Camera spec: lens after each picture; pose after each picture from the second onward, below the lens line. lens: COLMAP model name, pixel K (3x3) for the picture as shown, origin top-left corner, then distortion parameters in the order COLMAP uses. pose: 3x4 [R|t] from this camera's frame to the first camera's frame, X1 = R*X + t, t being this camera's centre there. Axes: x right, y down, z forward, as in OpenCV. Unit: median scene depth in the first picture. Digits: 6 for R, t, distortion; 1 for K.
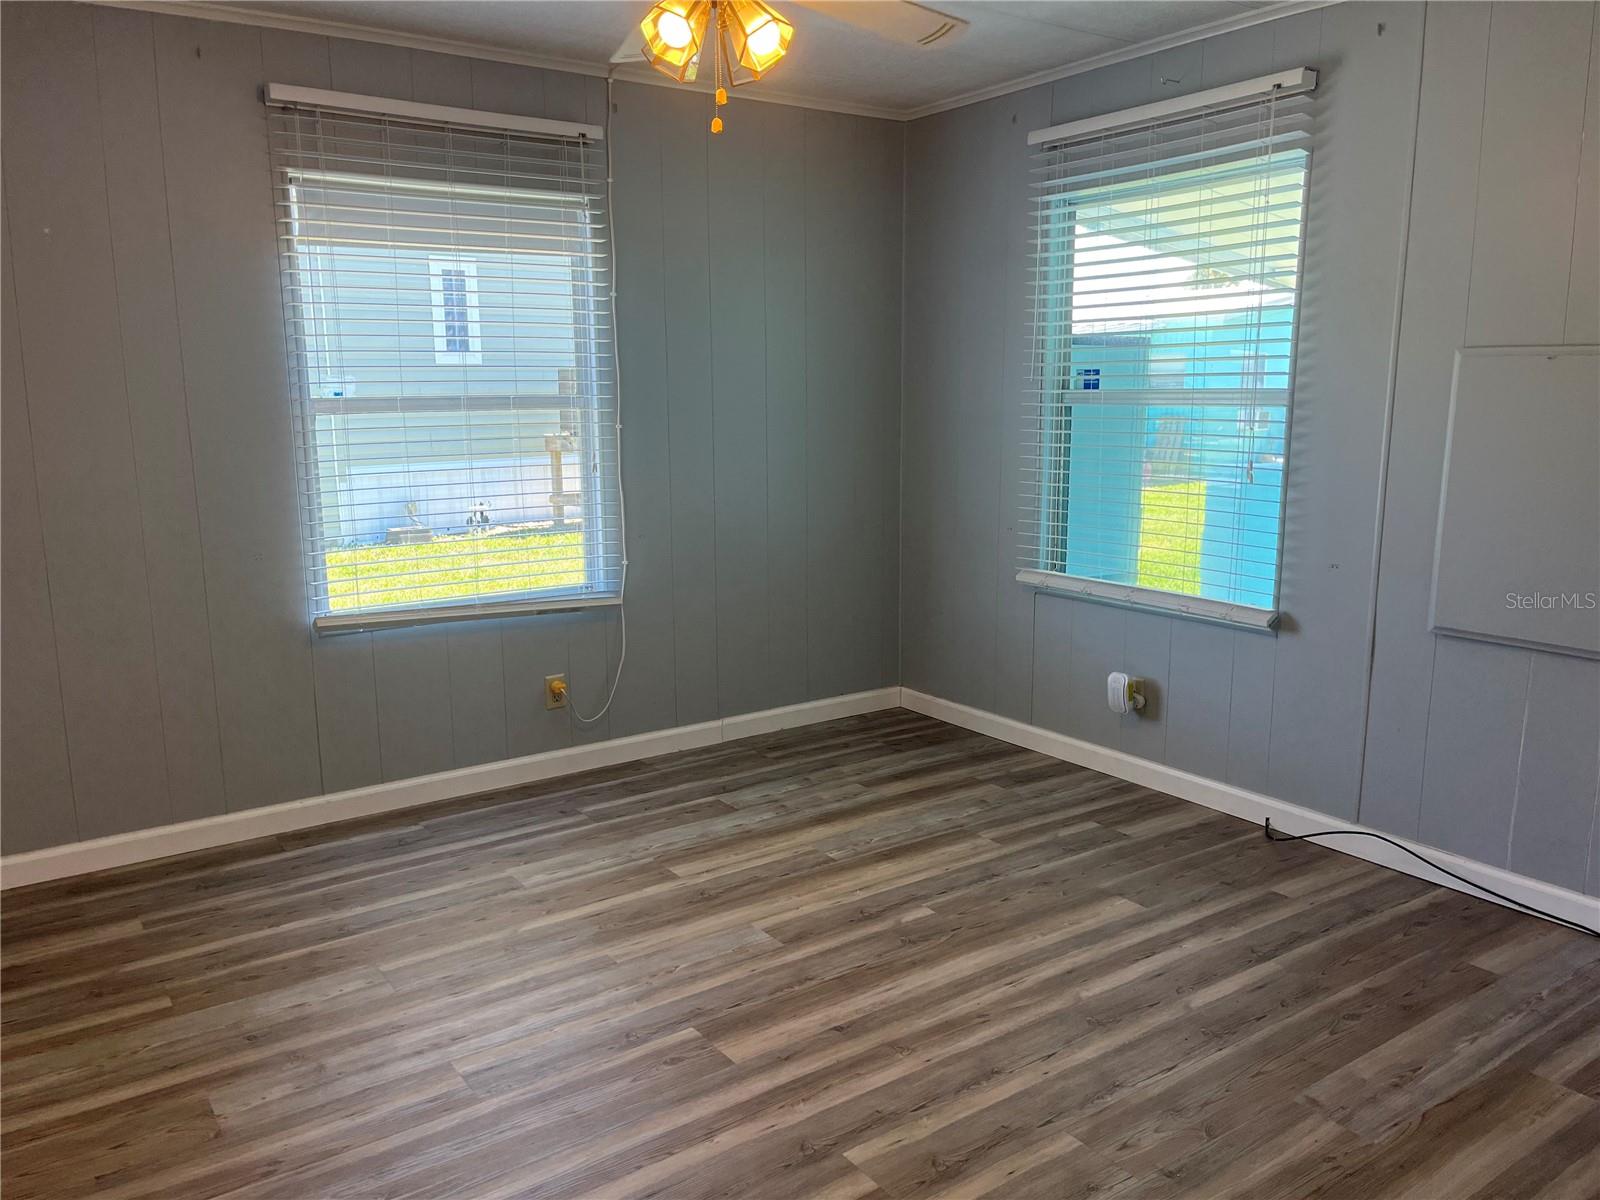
lens RADIAL K [[1206.1, 0, 791.0], [0, 1206.1, 599.0], [0, 0, 1]] dist [0.077866, -0.116361]
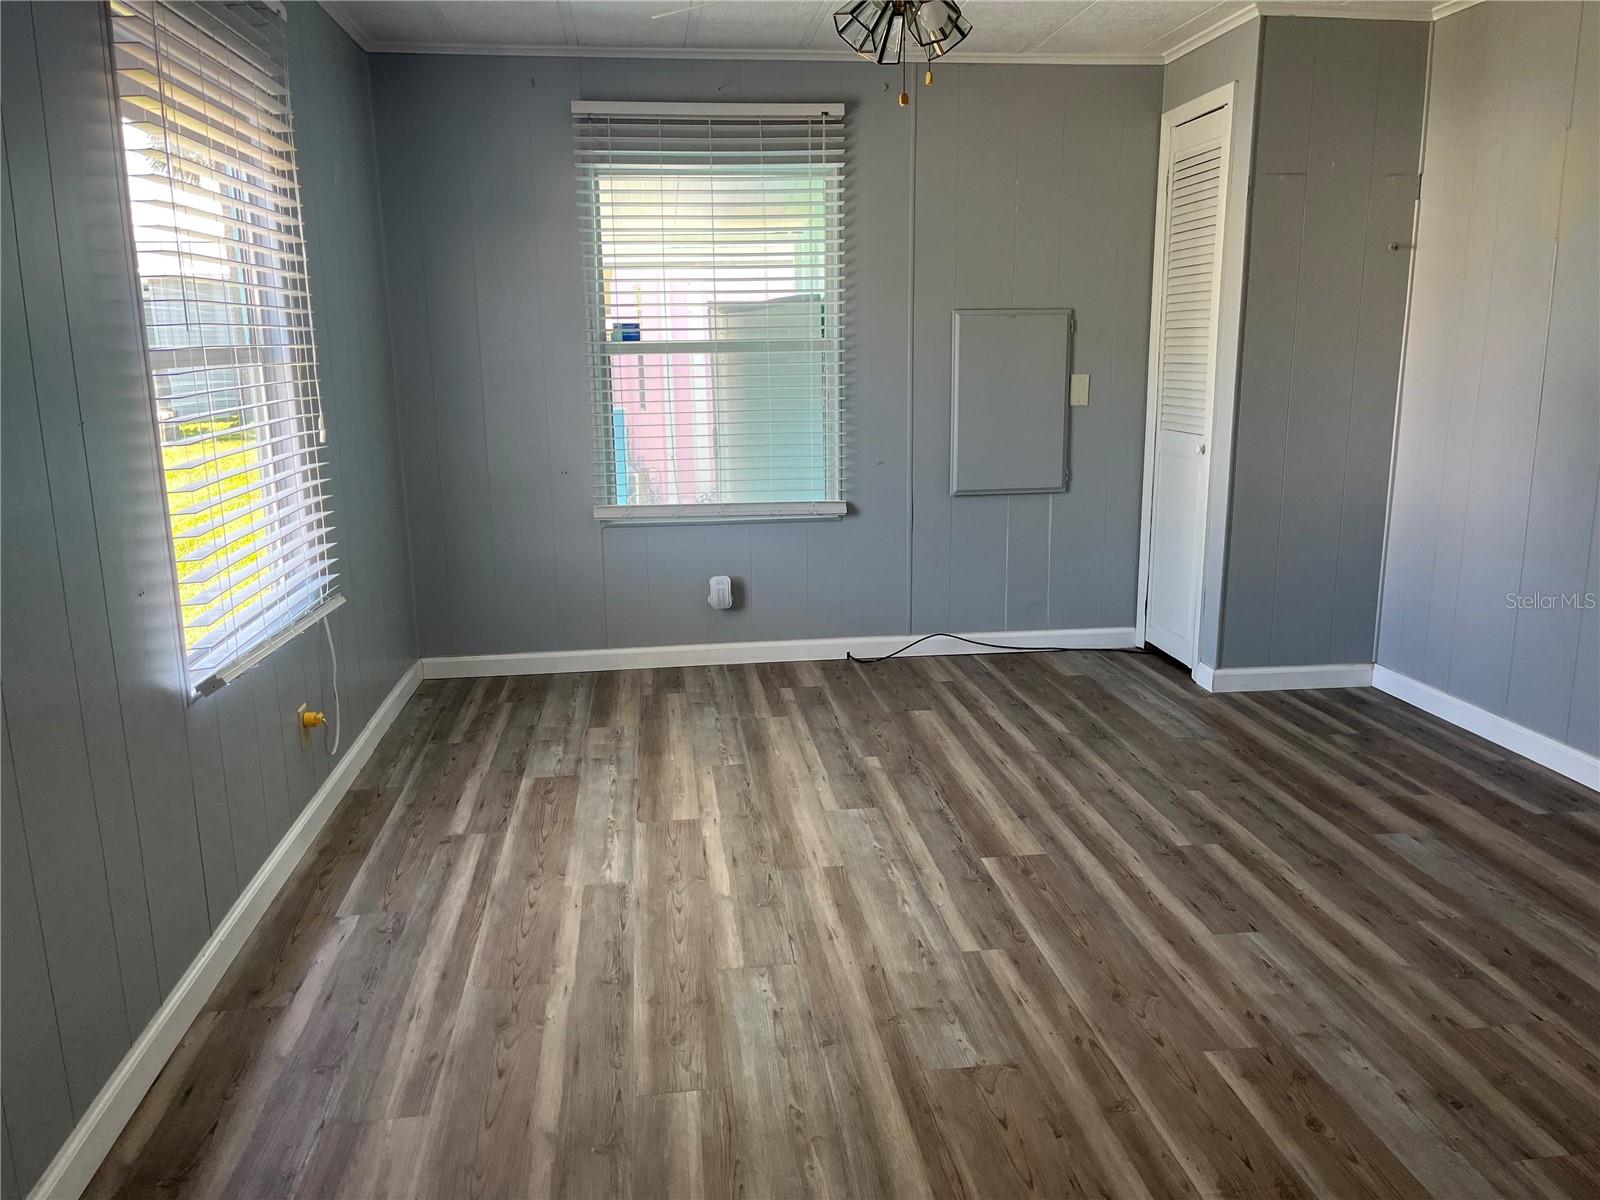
lens RADIAL K [[1206.1, 0, 791.0], [0, 1206.1, 599.0], [0, 0, 1]] dist [0.077866, -0.116361]
pose [[0.475442, -0.184847, 0.860108, -0.874707], [0.165906, 0.978974, 0.118684, -0.057059], [-0.863962, 0.086270, 0.496112, 0.406236]]
